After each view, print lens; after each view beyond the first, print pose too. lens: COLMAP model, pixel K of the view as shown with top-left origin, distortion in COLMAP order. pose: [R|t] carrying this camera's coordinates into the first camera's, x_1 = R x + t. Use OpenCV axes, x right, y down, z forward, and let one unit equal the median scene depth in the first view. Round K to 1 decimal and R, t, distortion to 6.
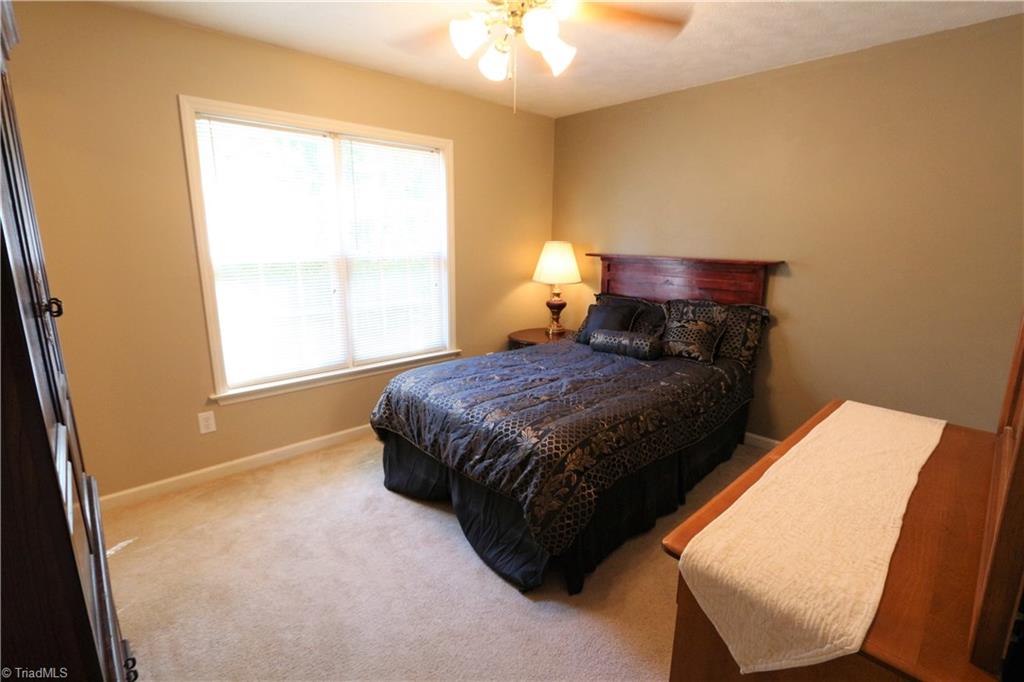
lens RADIAL K [[472.9, 0, 513.2], [0, 472.9, 335.2], [0, 0, 1]] dist [0.013169, 0.000142]
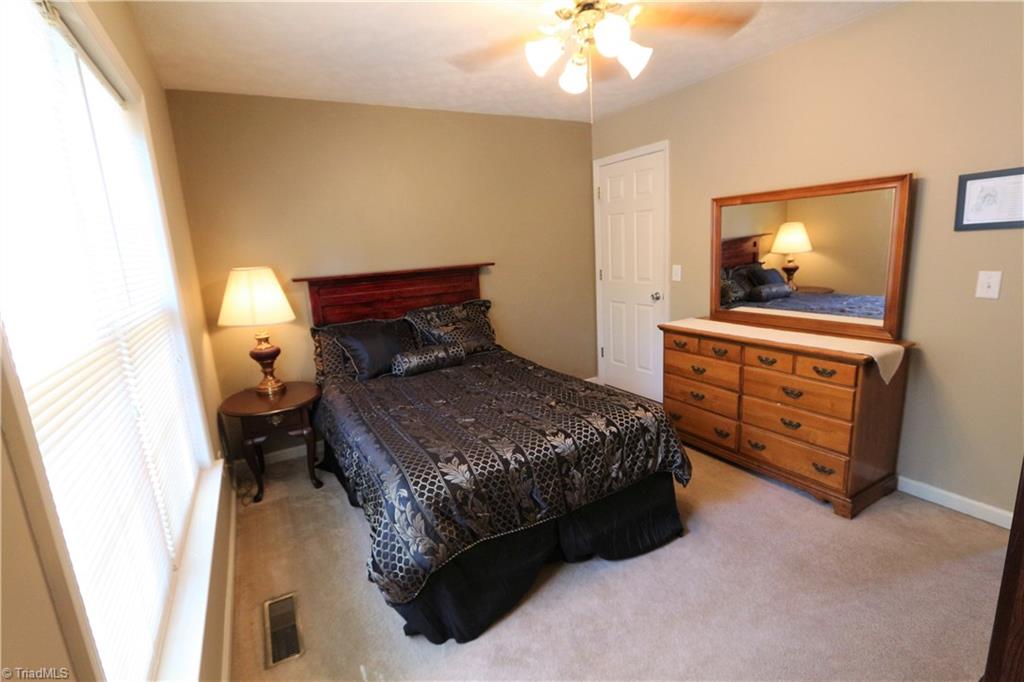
lens RADIAL K [[471.5, 0, 513.6], [0, 471.5, 343.2], [0, 0, 1]] dist [-0.027976, 0.005523]
pose [[0.239812, -0.221185, 0.945287, -0.653364], [0.262478, 0.952209, 0.156217, -0.123271], [-0.934663, 0.210654, 0.286407, 0.586901]]
